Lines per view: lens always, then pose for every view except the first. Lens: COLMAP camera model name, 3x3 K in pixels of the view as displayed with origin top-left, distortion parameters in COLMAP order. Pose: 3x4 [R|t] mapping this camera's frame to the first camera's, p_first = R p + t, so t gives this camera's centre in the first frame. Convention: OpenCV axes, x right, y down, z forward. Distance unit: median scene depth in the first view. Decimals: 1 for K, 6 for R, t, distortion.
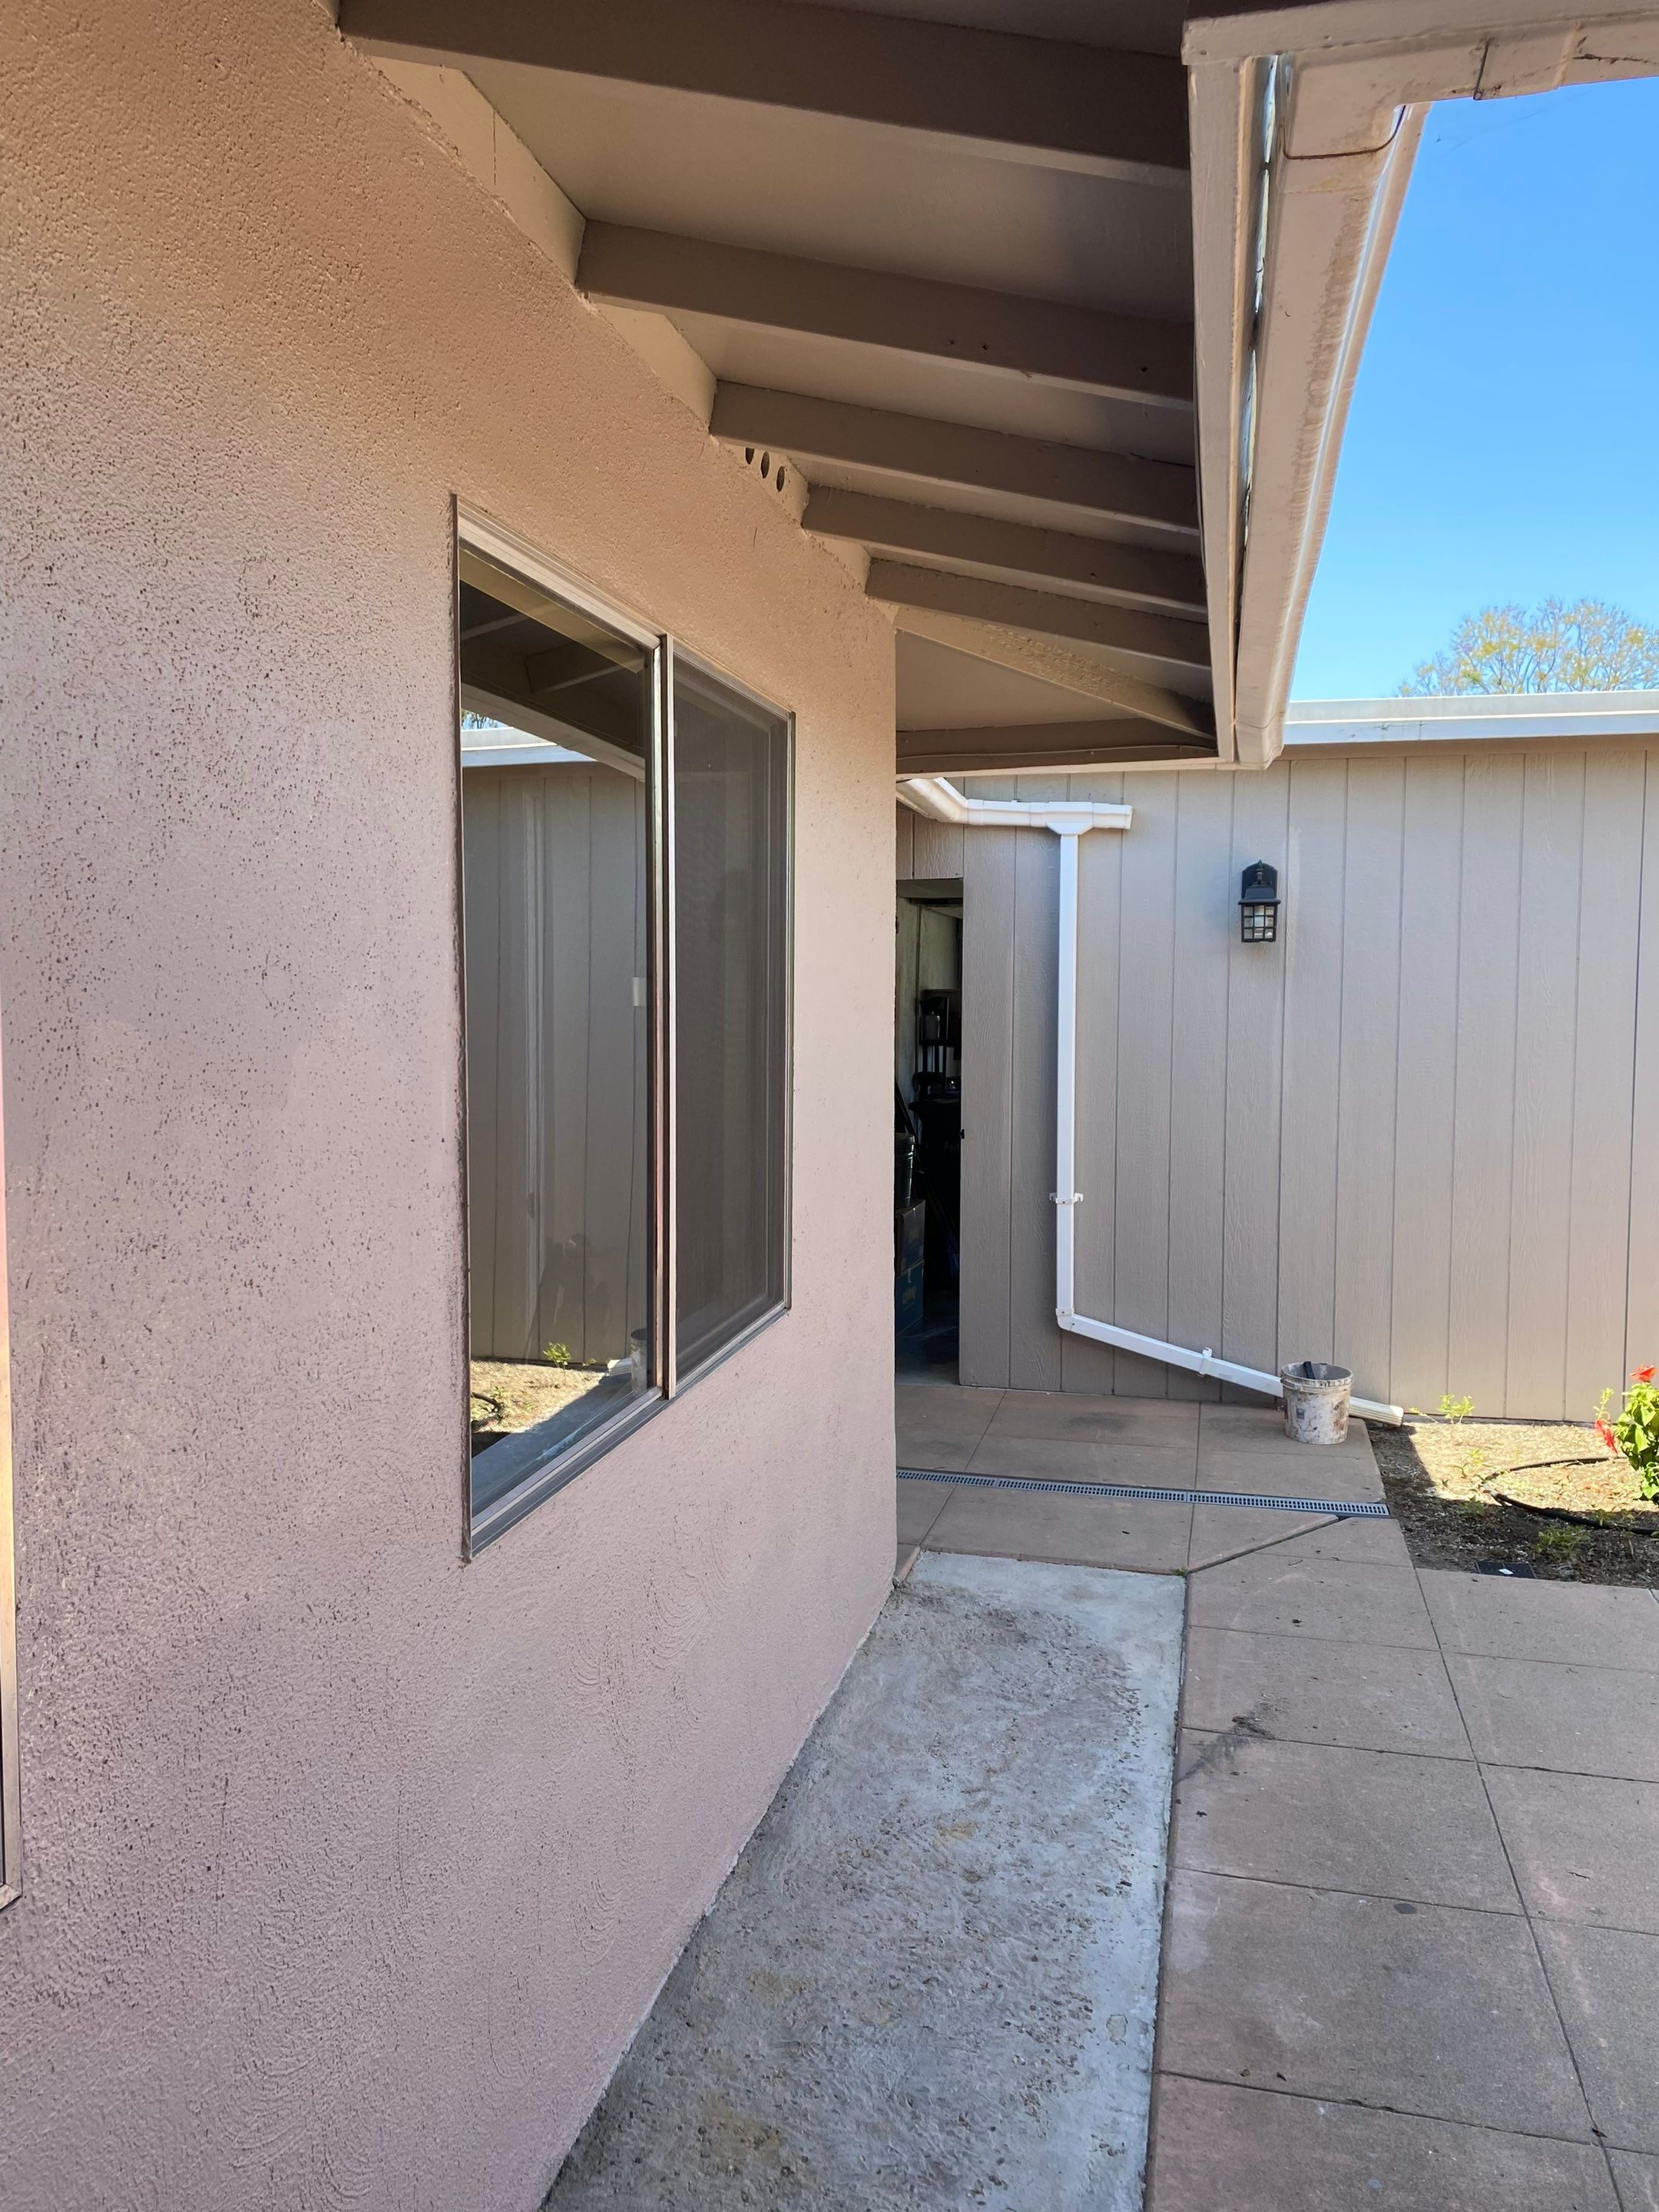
lens RADIAL K [[1687.5, 0, 828.4], [0, 1687.5, 1097.8], [0, 0, 1]] dist [0.044743, -0.037306]
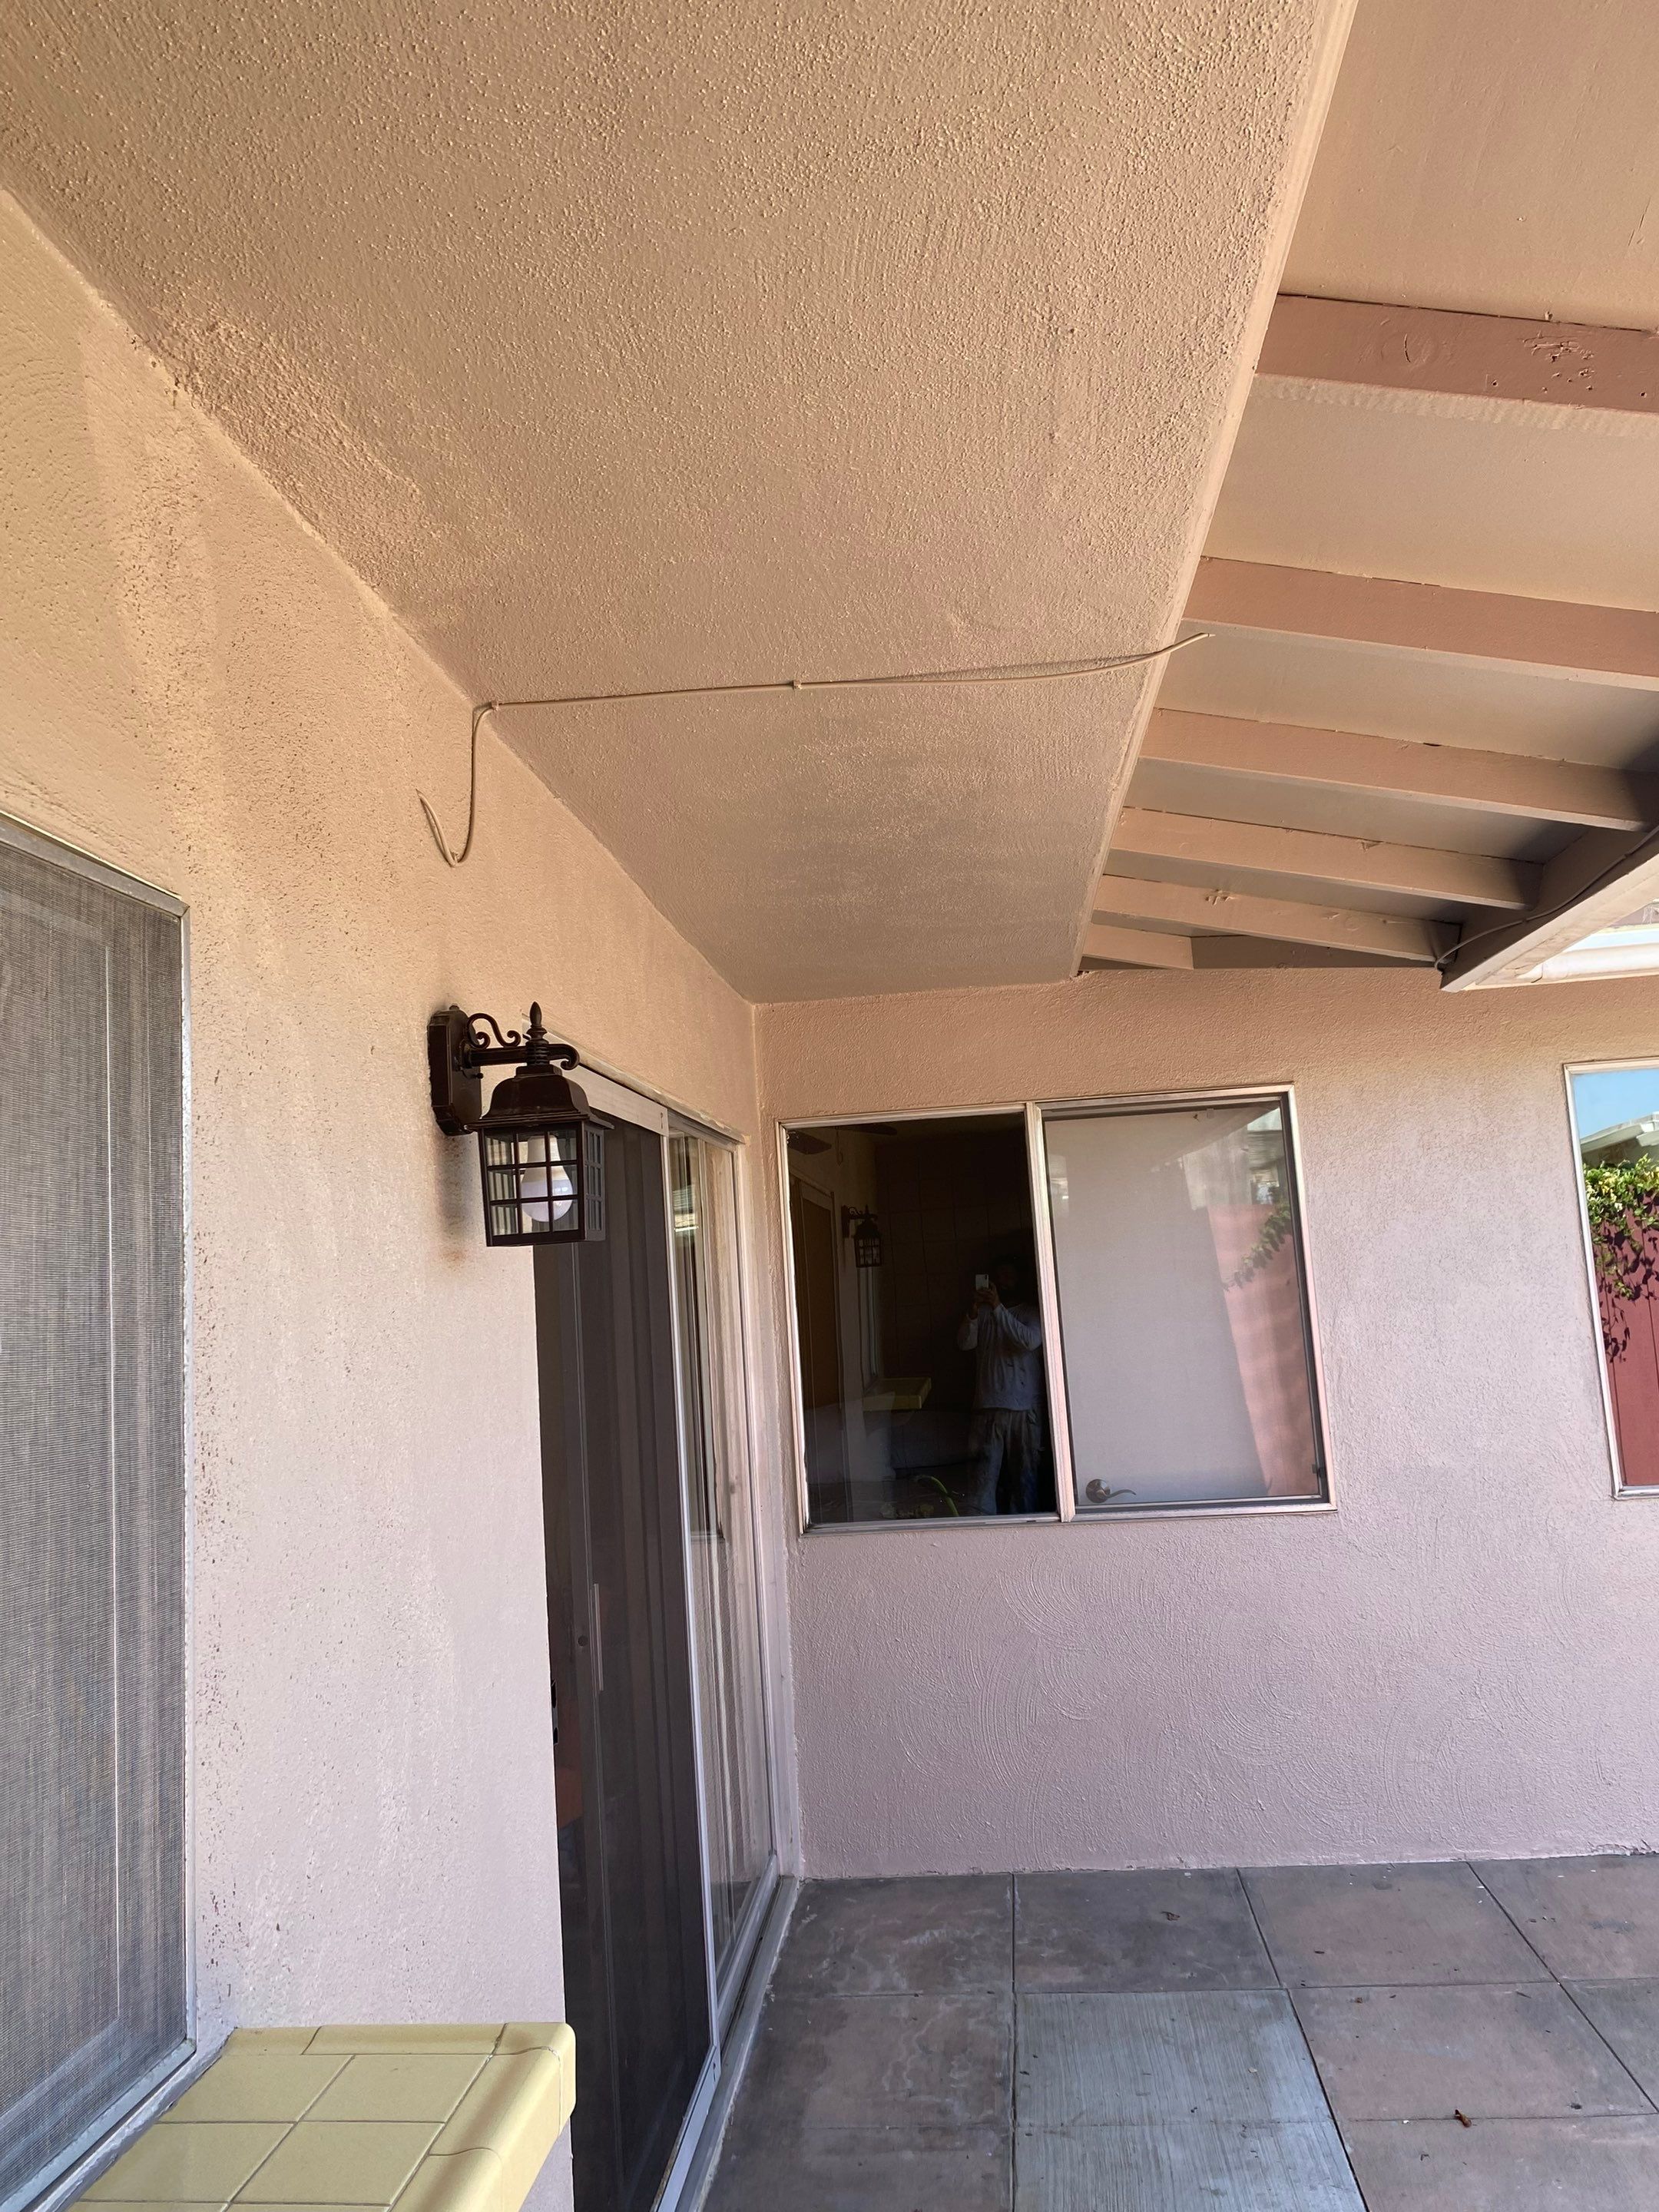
lens RADIAL K [[1687.5, 0, 828.4], [0, 1687.5, 1097.8], [0, 0, 1]] dist [0.044743, -0.037306]
pose [[0.135369, -0.129895, -0.982244, 0.751486], [-0.000299, 0.991364, -0.131142, 0.010940], [0.990795, 0.018047, 0.134161, -0.153822]]
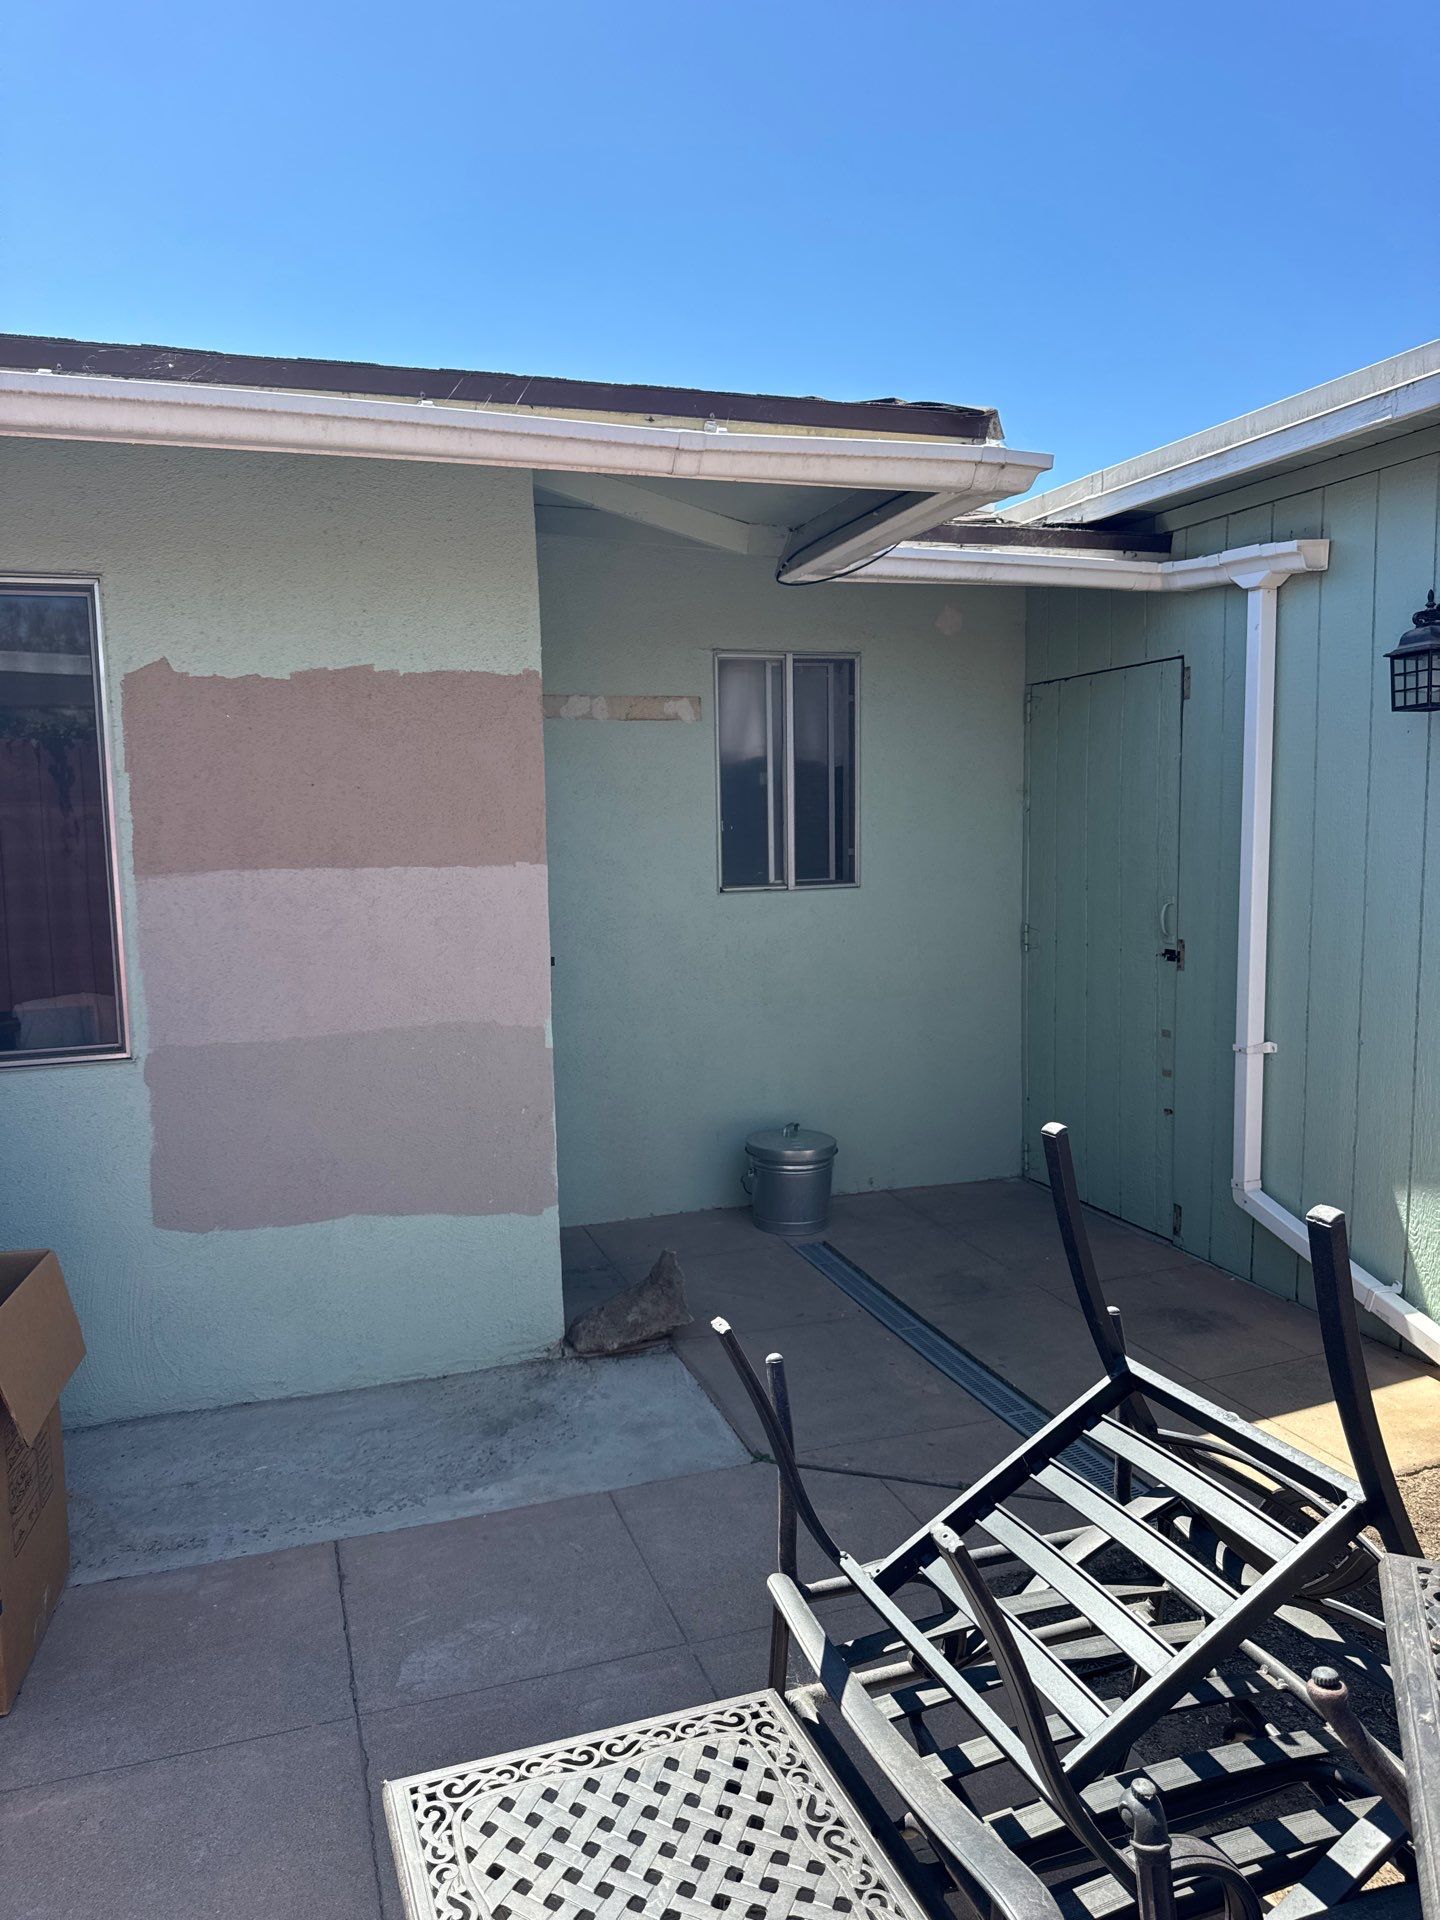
lens RADIAL K [[1393.2, 0, 720.0], [0, 1393.2, 960.0], [0, 0, 1]] dist [0.002622, -0.002850]
pose [[0.528750, 0.076171, -0.845353, 0.688332], [-0.035406, 0.997078, 0.067697, -0.021291], [0.848039, -0.005864, 0.529902, 0.529055]]
